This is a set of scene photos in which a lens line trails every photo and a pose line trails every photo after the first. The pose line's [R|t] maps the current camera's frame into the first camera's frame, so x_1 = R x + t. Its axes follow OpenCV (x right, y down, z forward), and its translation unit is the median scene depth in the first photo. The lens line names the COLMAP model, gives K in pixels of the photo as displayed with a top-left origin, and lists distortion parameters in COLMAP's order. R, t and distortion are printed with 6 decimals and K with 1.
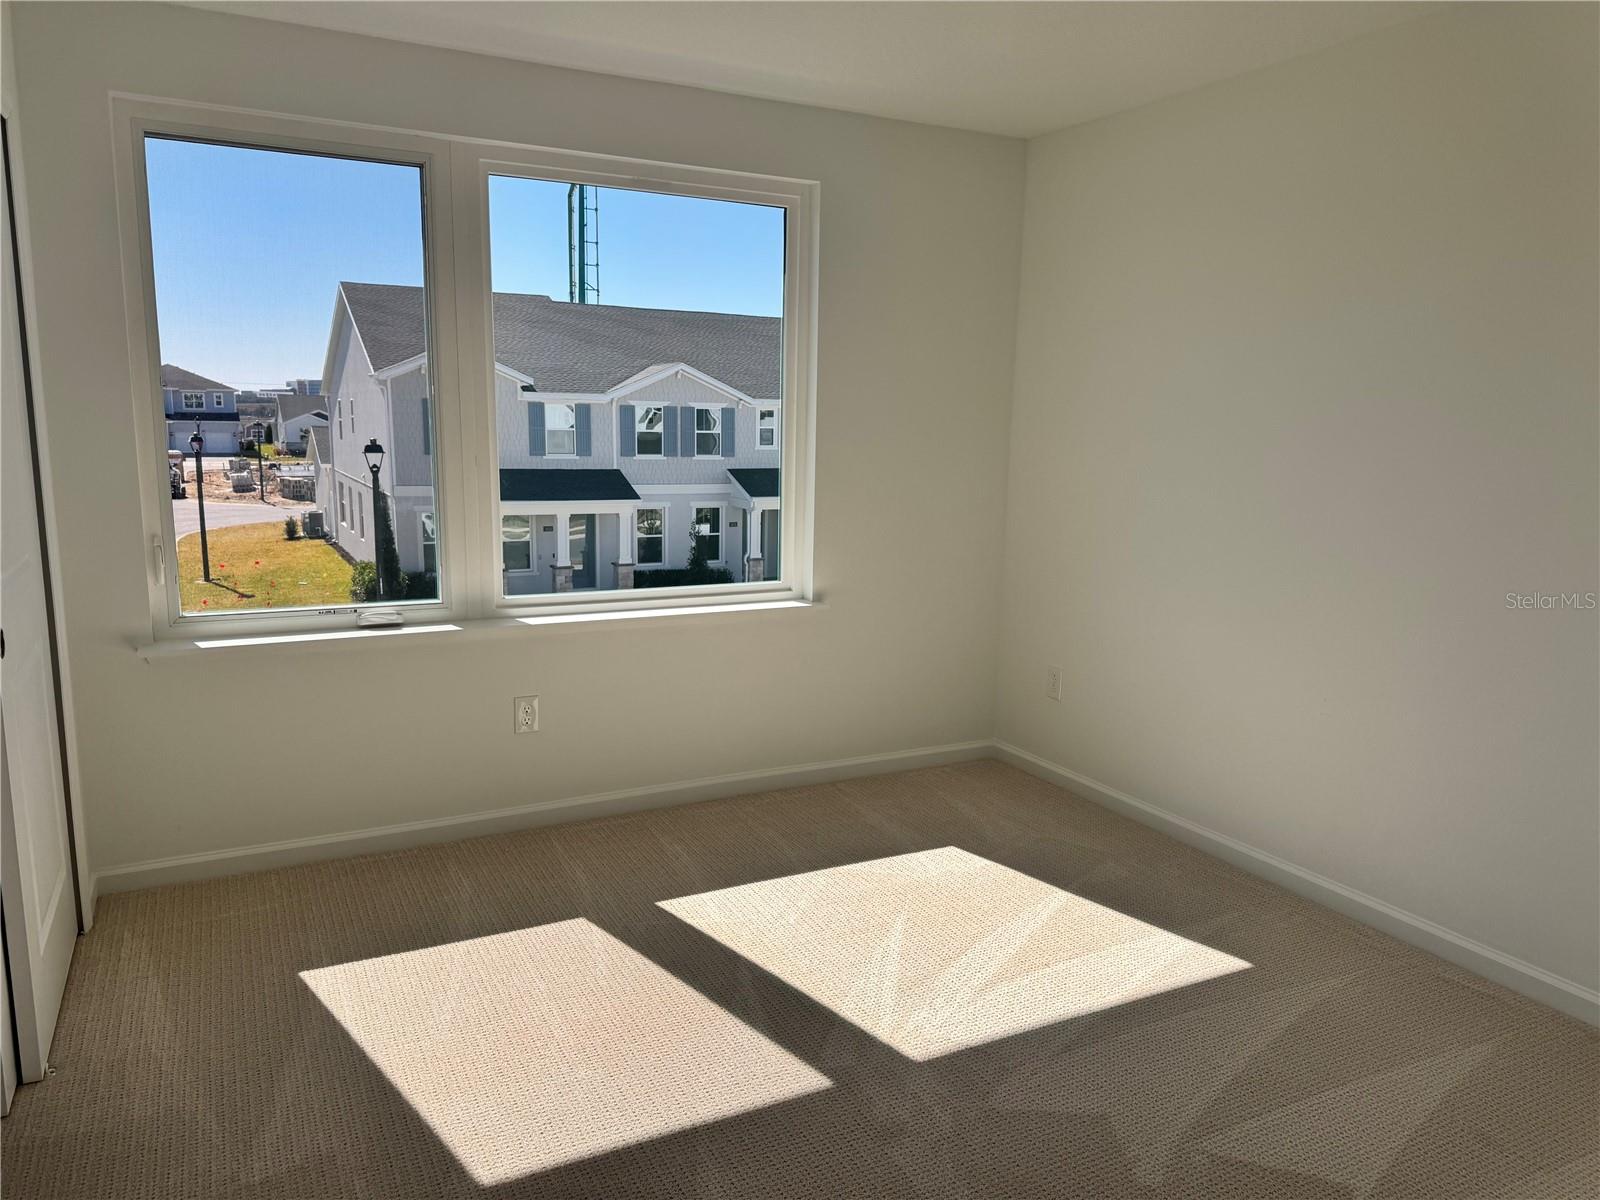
lens RADIAL K [[1125.1, 0, 800.0], [0, 1125.1, 600.0], [0, 0, 1]] dist [0.120118, -0.170092]
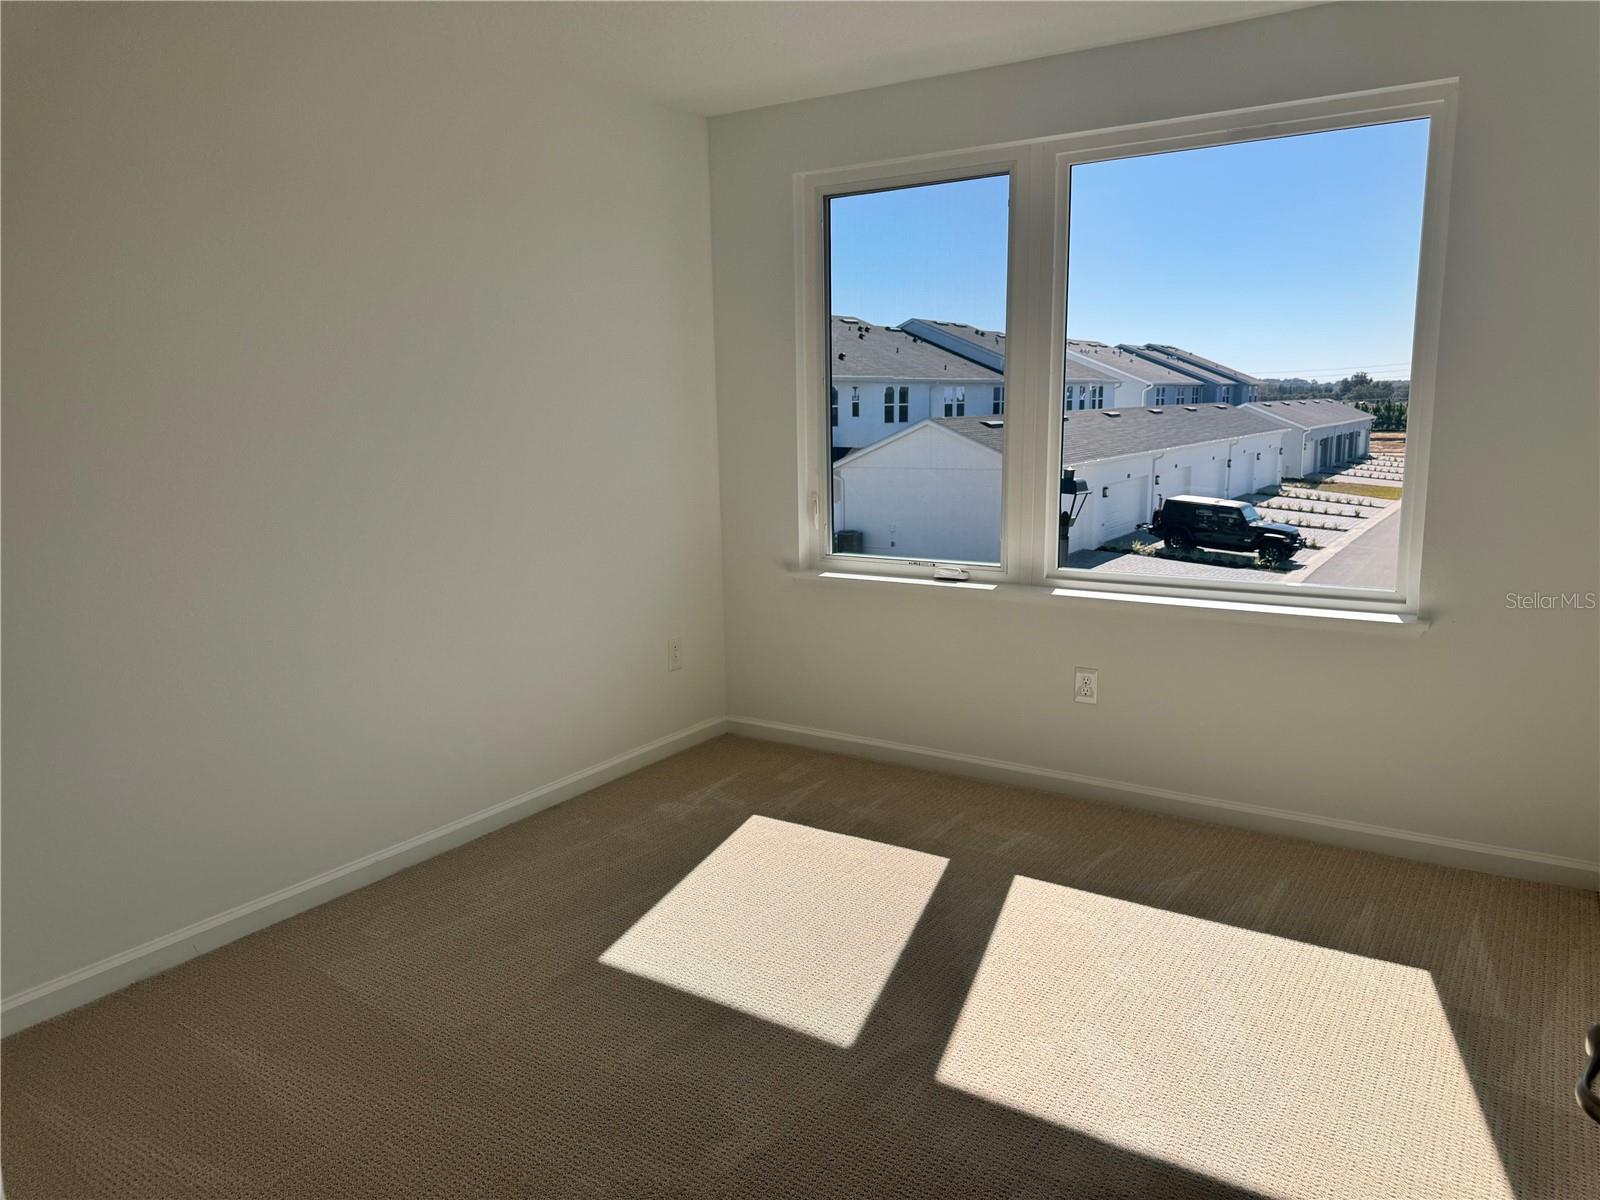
lens RADIAL K [[1125.1, 0, 800.0], [0, 1125.1, 600.0], [0, 0, 1]] dist [0.120118, -0.170092]
pose [[0.470953, 0.127830, -0.872848, 0.595656], [-0.111507, 0.990135, 0.084843, -0.038743], [0.875083, 0.057371, 0.480561, 0.312206]]
